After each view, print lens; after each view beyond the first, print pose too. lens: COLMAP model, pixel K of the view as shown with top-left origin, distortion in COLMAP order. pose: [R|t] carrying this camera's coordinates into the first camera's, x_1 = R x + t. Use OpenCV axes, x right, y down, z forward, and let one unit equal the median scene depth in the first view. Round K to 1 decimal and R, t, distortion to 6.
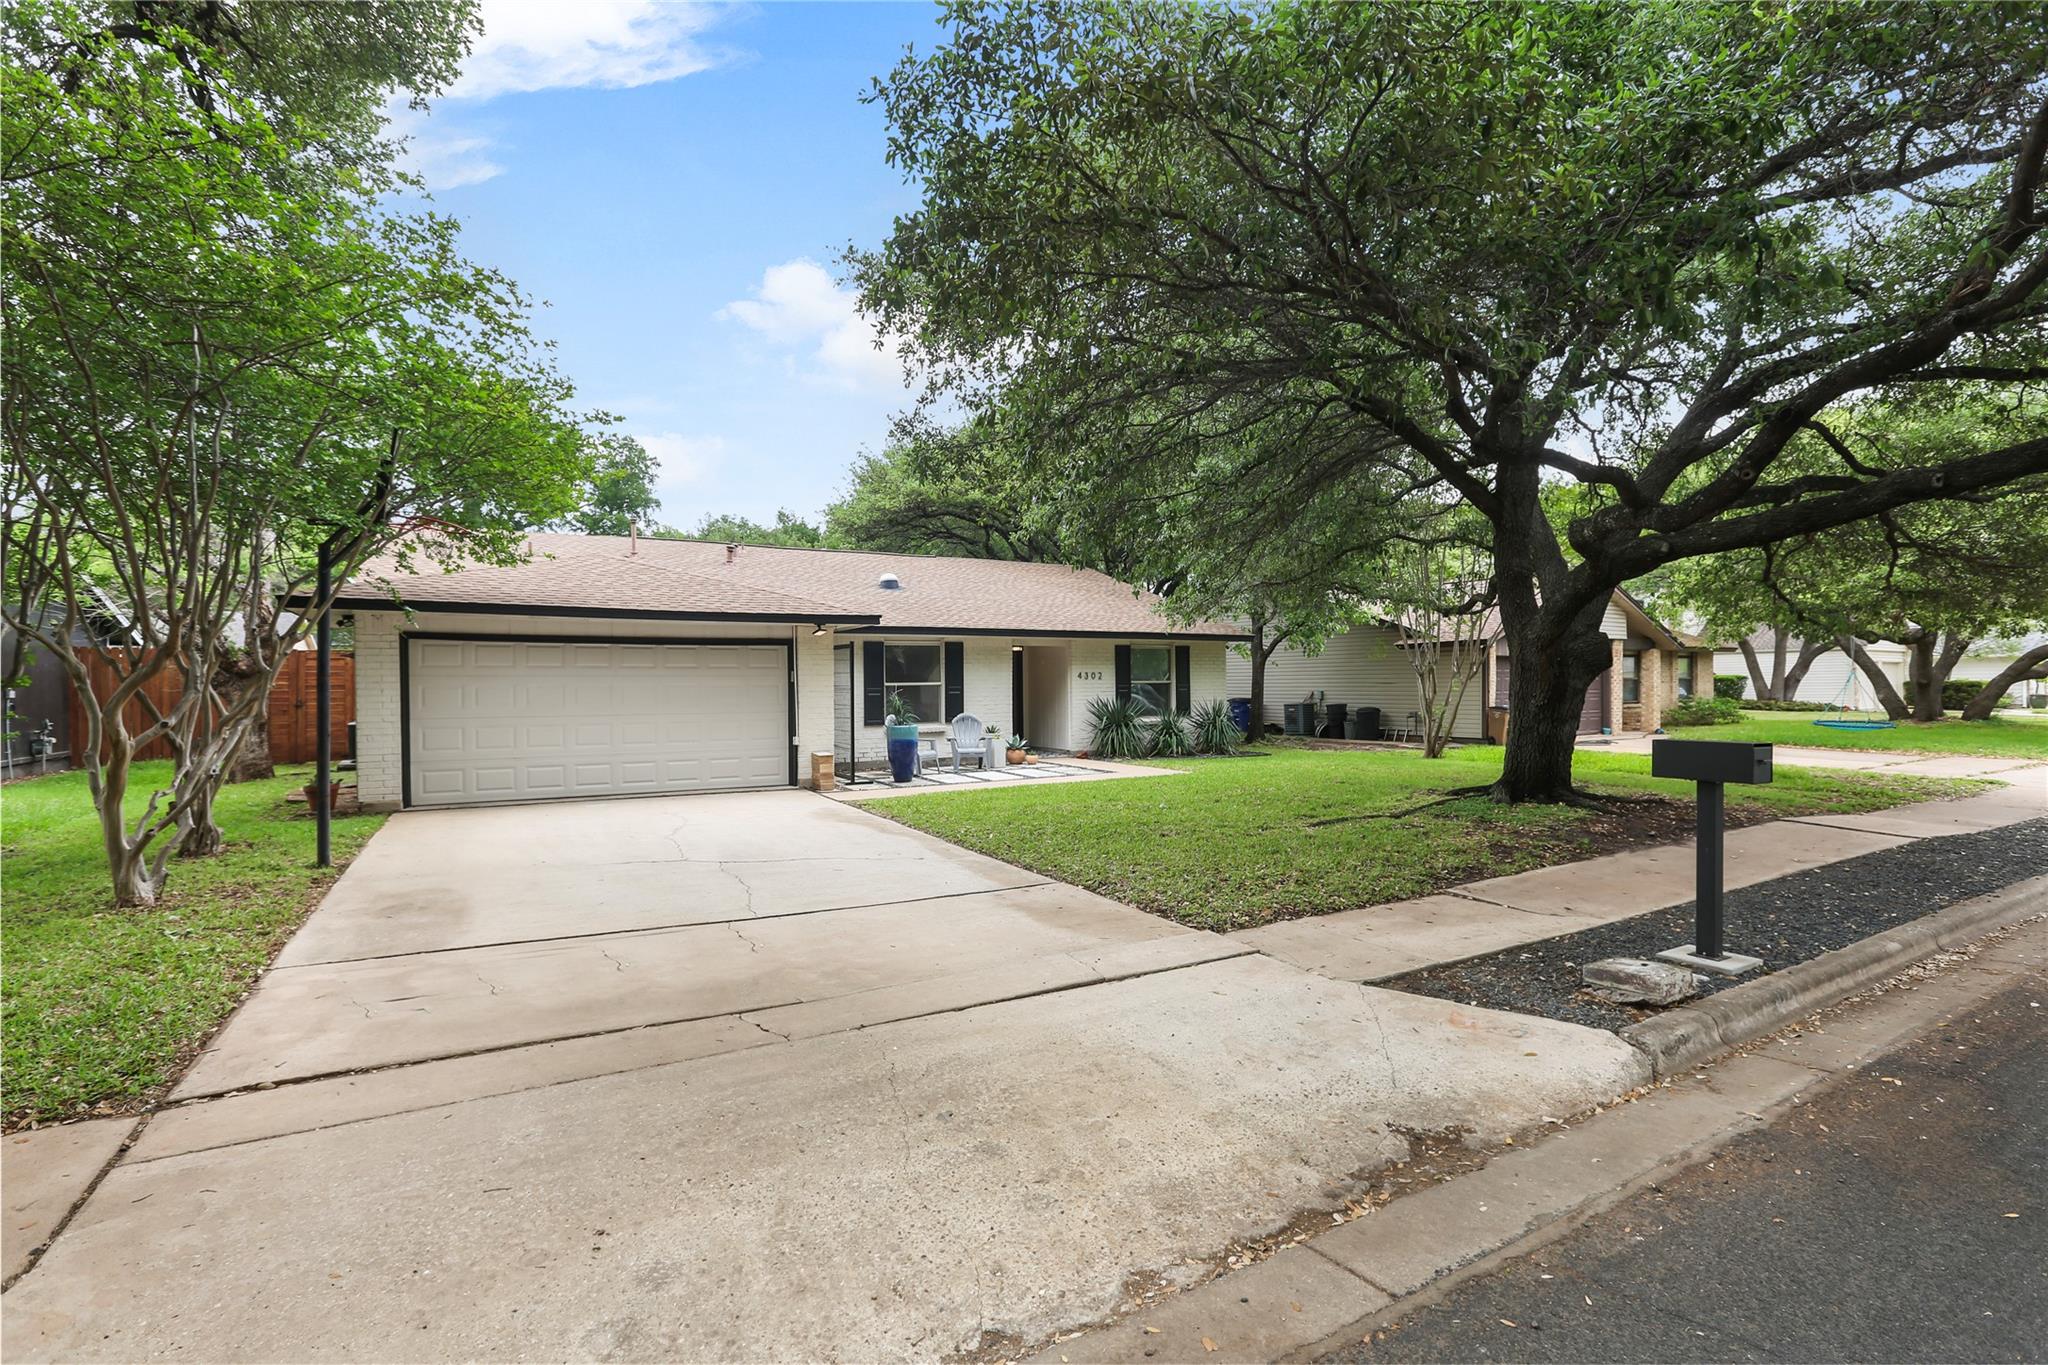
lens RADIAL K [[944.9, 0, 1031.7], [0, 944.9, 685.0], [0, 0, 1]] dist [-0.040619, 0.015435]
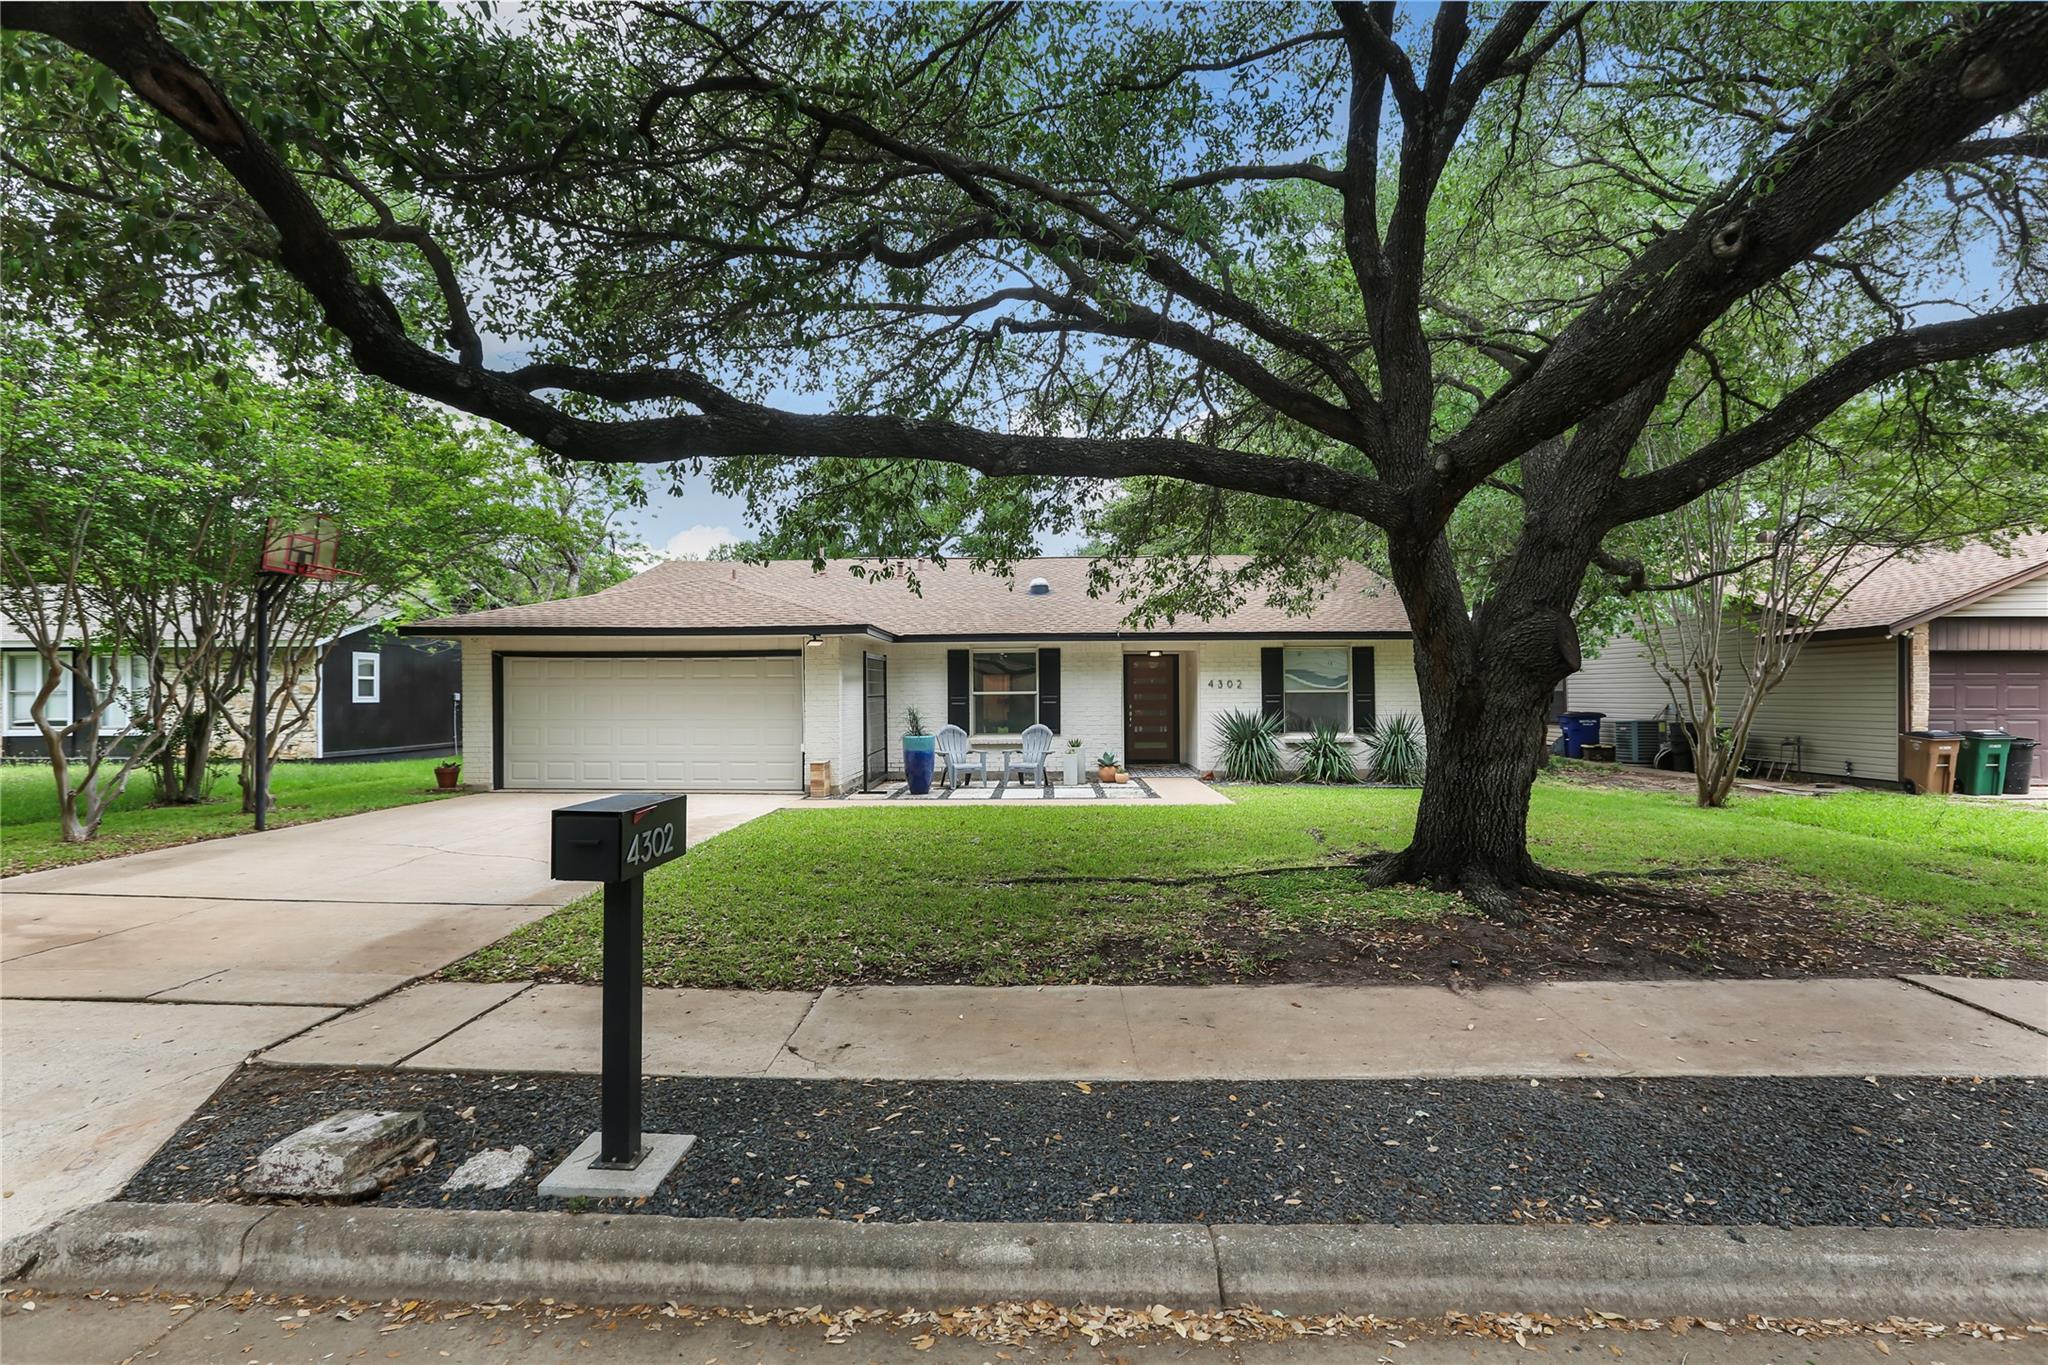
lens RADIAL K [[944.9, 0, 1018.8], [0, 944.9, 683.1], [0, 0, 1]] dist [-0.040619, 0.015435]
pose [[0.846645, -0.001699, -0.532156, 0.391469], [-0.002960, 0.999964, -0.007901, -0.003477], [0.532150, 0.008264, 0.846610, 0.192557]]
